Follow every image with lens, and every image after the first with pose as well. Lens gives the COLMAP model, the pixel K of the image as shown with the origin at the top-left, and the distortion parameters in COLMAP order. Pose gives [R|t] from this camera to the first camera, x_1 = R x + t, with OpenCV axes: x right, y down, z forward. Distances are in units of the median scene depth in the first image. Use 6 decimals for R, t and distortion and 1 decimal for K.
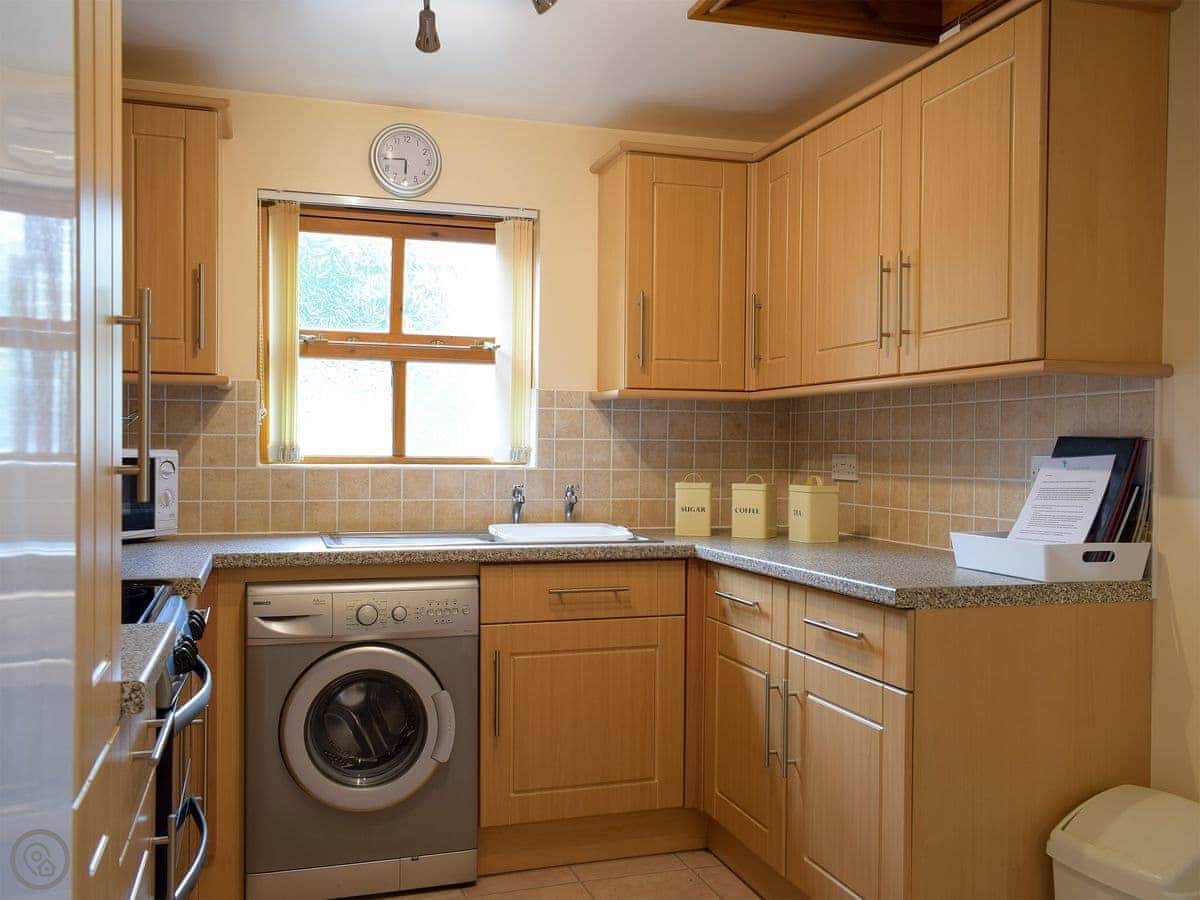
lens RADIAL K [[1074.3, 0, 600.0], [0, 1074.3, 450.0], [0, 0, 1]] dist [0.026512, 0.006102]
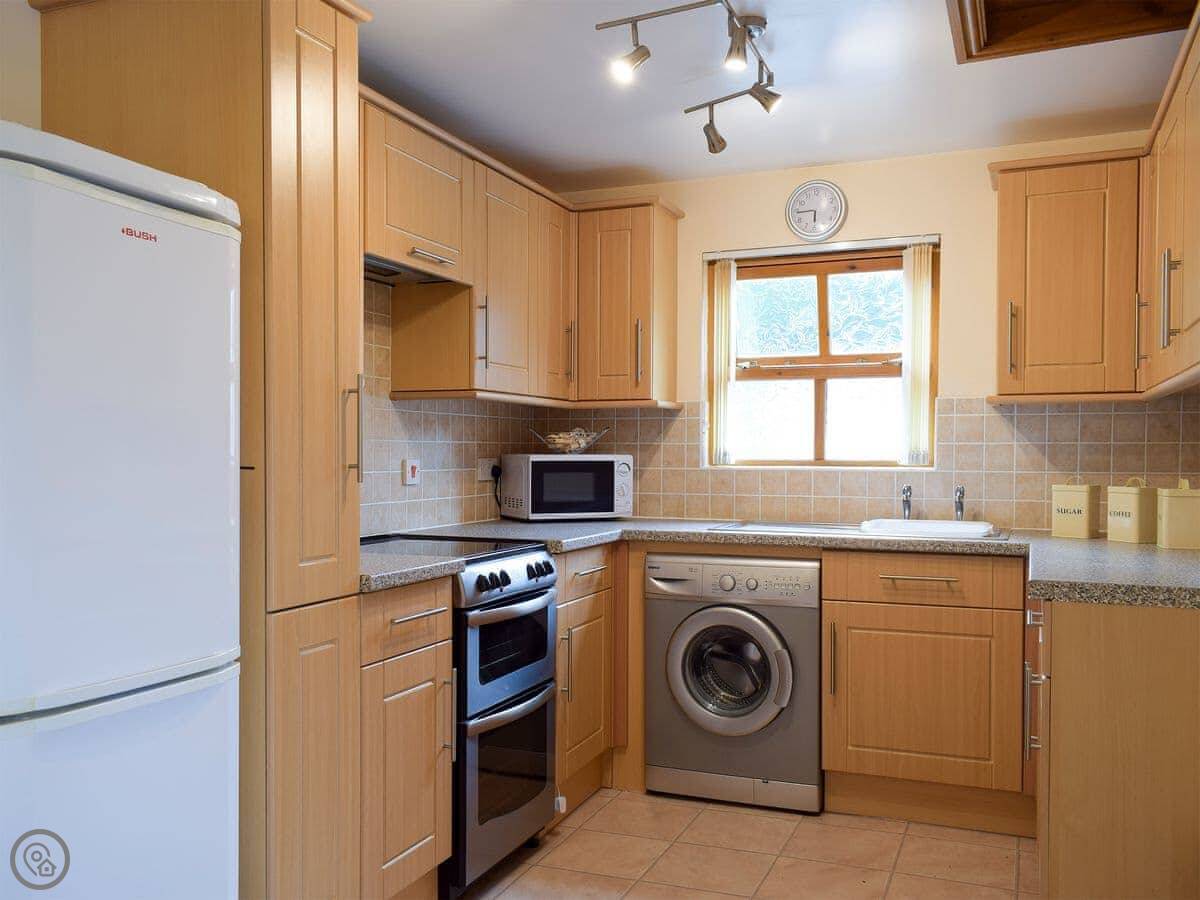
lens RADIAL K [[1115.7, 0, 601.3], [0, 1115.7, 443.5], [0, 0, 1]] dist [0.015661, -0.027599]
pose [[0.755494, -0.011971, -0.655046, 0.457960], [0.005235, 0.999911, -0.012235, 0.002000], [0.655134, 0.005814, 0.755490, -0.087705]]
